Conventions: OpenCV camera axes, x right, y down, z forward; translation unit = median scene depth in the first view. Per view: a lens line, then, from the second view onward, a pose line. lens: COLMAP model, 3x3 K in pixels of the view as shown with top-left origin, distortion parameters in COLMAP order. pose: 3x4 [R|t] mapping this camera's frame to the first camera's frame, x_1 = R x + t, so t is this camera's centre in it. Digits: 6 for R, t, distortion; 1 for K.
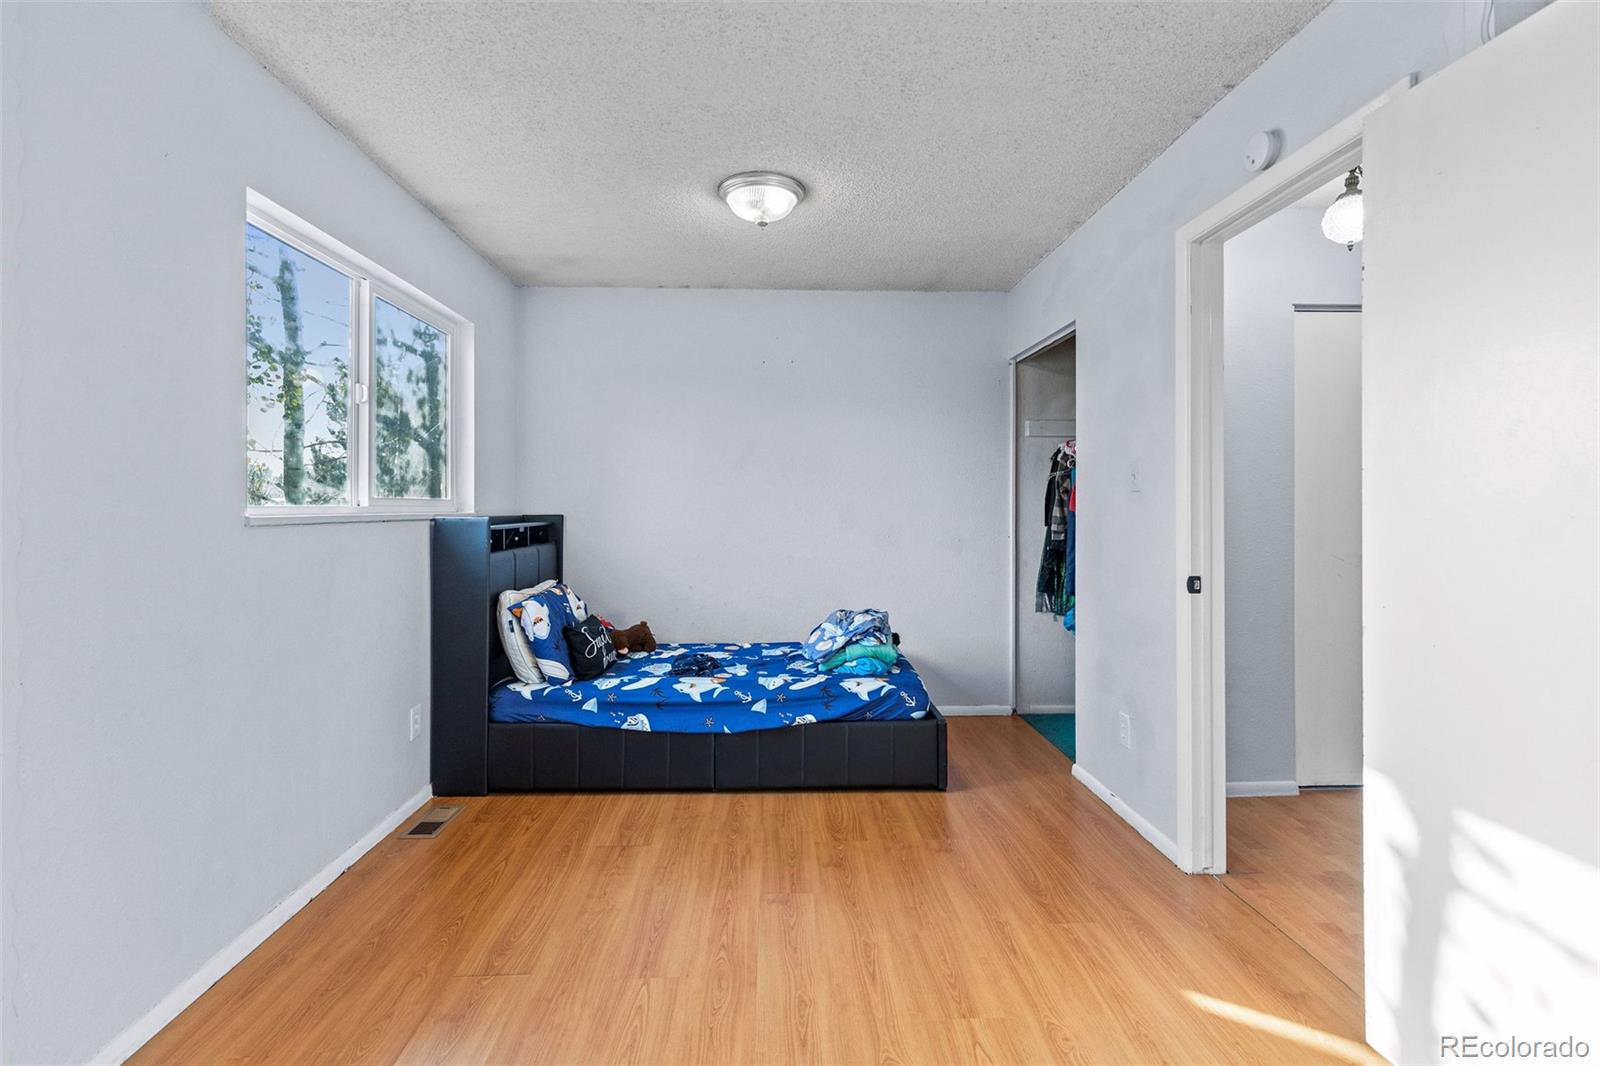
lens RADIAL K [[732.0, 0, 797.0], [0, 732.0, 497.3], [0, 0, 1]] dist [0.001235, -0.000296]
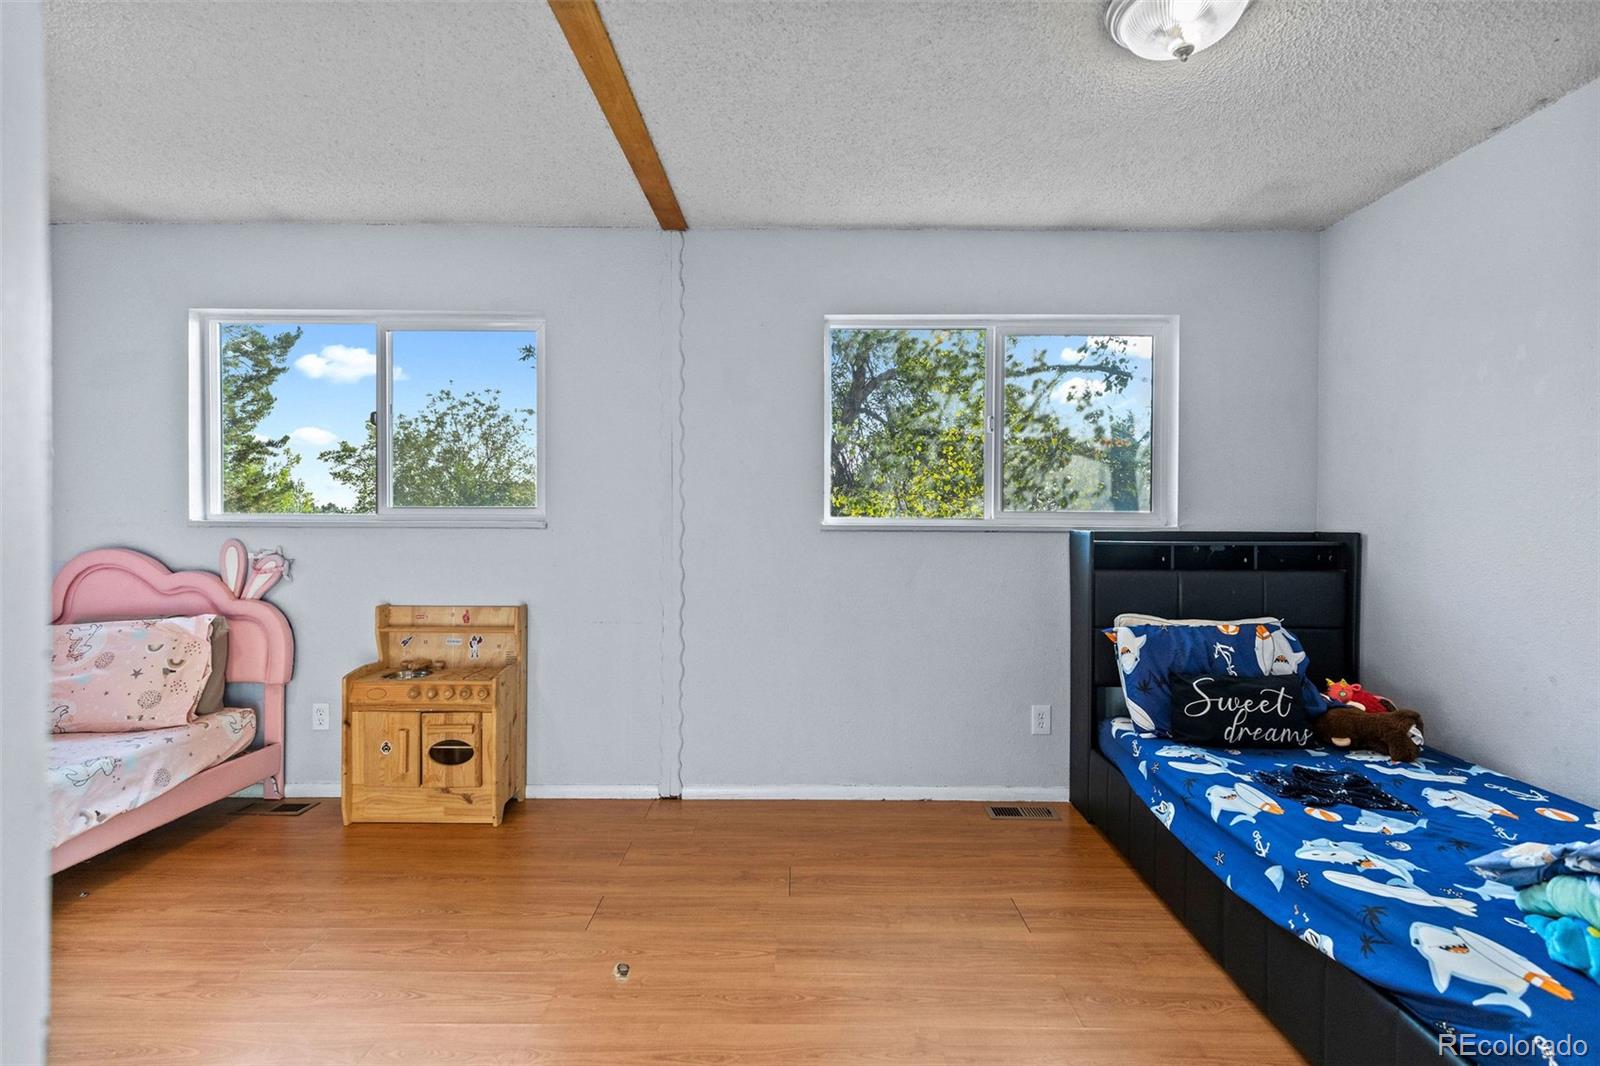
lens RADIAL K [[729.9, 0, 802.0], [0, 729.9, 511.6], [0, 0, 1]] dist [0.008133, -0.000310]
pose [[-0.040145, -0.003471, -0.999188, 0.539484], [0.009065, 0.999952, -0.003838, 0.002612], [0.999153, -0.009212, -0.040112, 0.664974]]
